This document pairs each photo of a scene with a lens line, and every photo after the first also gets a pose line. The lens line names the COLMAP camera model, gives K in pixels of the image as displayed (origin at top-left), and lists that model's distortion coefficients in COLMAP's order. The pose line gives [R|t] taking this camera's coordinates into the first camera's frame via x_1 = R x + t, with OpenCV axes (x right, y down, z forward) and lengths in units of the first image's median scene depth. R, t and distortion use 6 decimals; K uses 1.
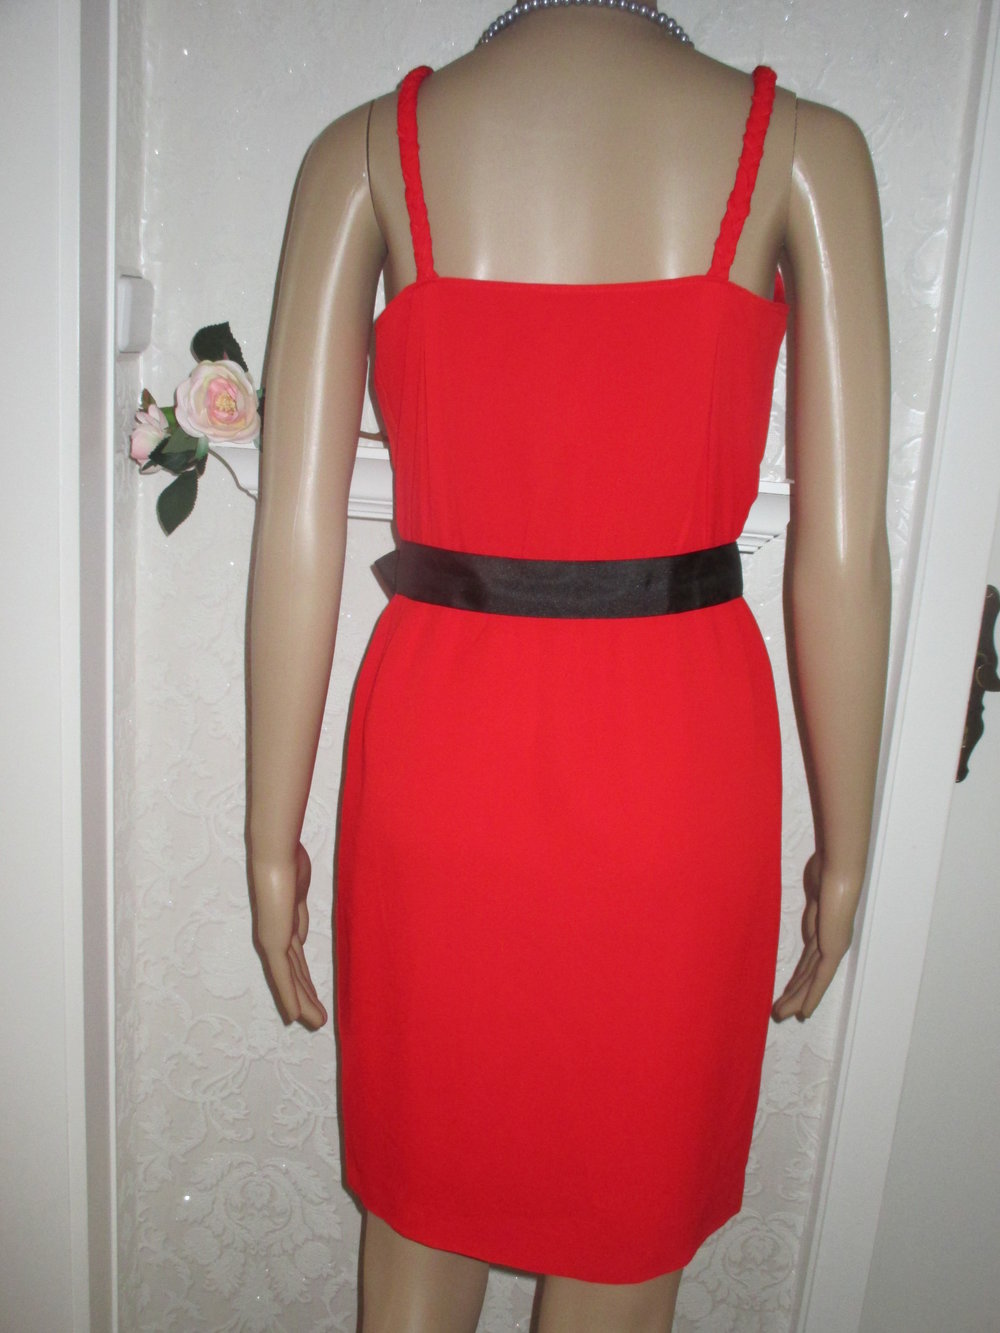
lens RADIAL K [[1395.7, 0, 490.1], [0, 1395.7, 674.1], [0, 0, 1]] dist [-0.105722, 0.000000]
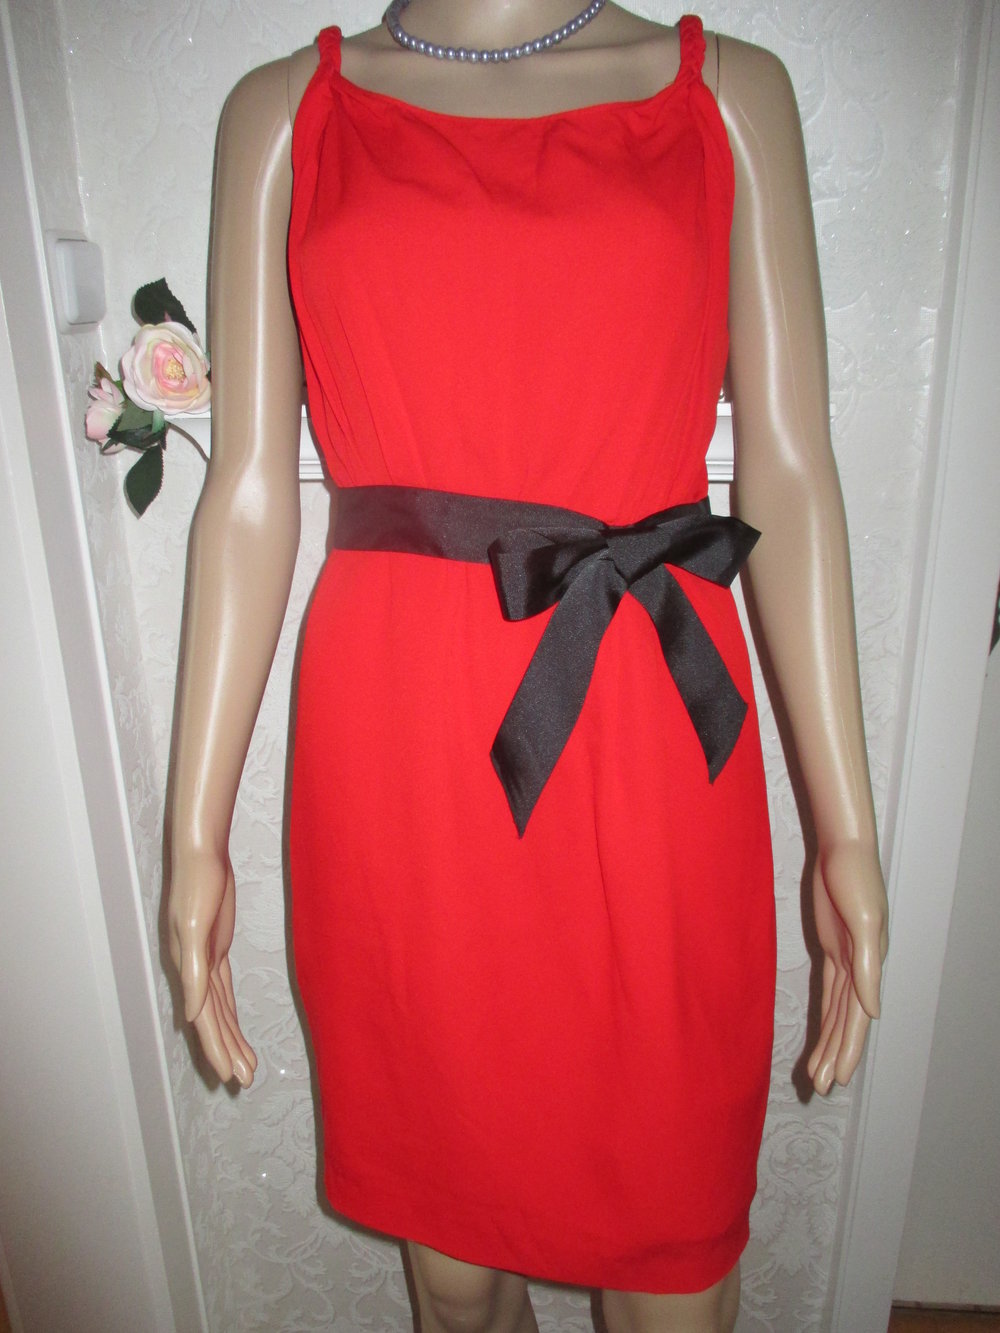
lens RADIAL K [[1111.5, 0, 496.1], [0, 1111.5, 681.5], [0, 0, 1]] dist [-0.050852, -0.004486]
pose [[0.995951, -0.081932, -0.037000, 0.024669], [0.085410, 0.990794, 0.105040, -0.039455], [0.028054, -0.107774, 0.993779, 0.204848]]
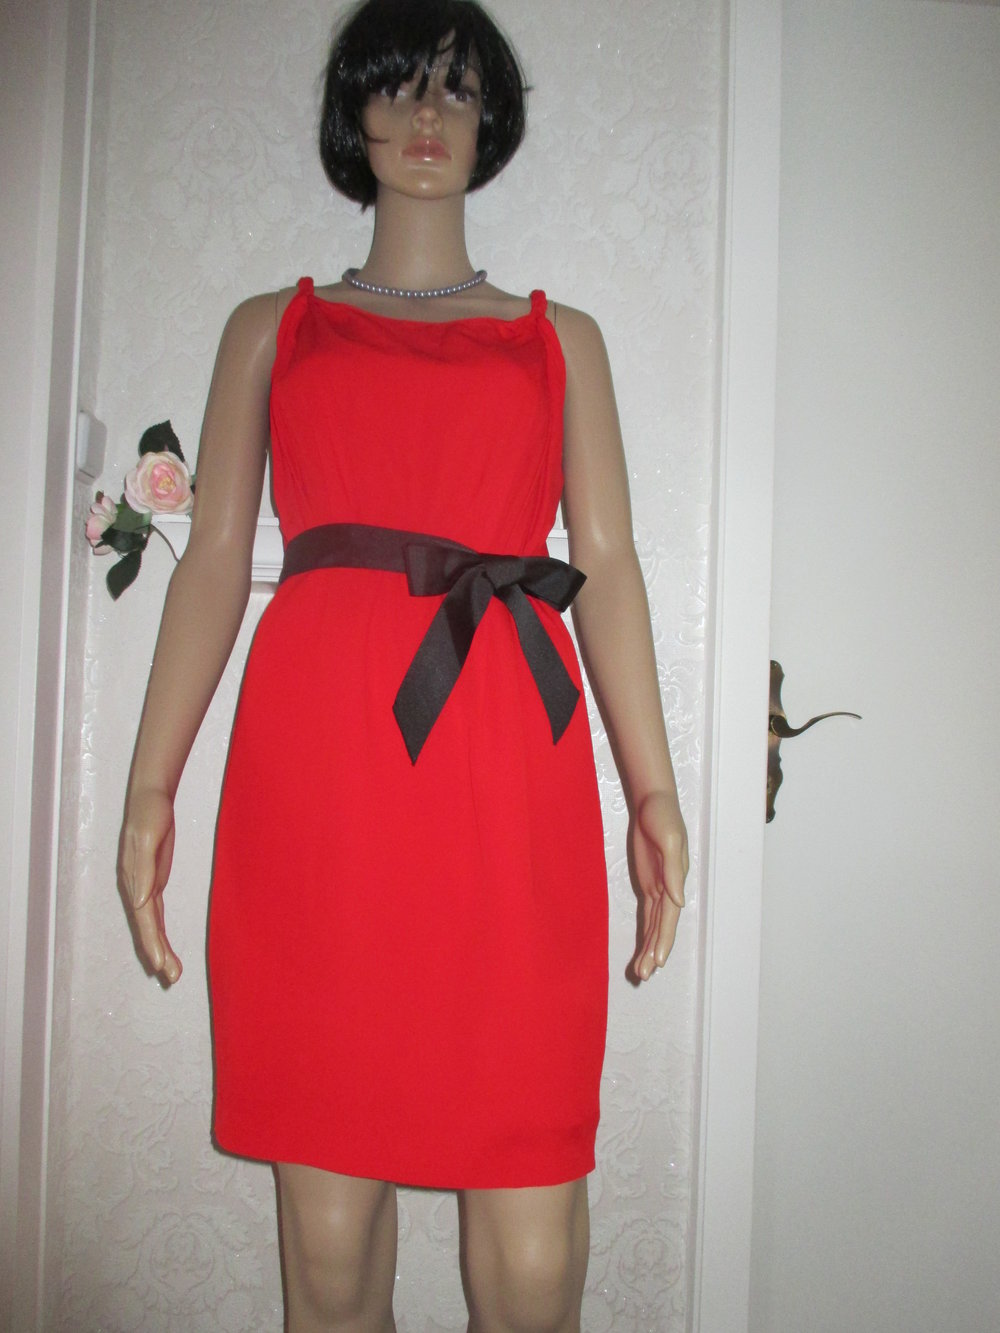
lens RADIAL K [[1111.5, 0, 505.3], [0, 1111.5, 666.3], [0, 0, 1]] dist [-0.050852, -0.004486]
pose [[0.991353, -0.031137, 0.127474, -0.015304], [0.064785, 0.960928, -0.269109, 0.199788], [-0.114114, 0.275041, 0.954636, 0.044239]]
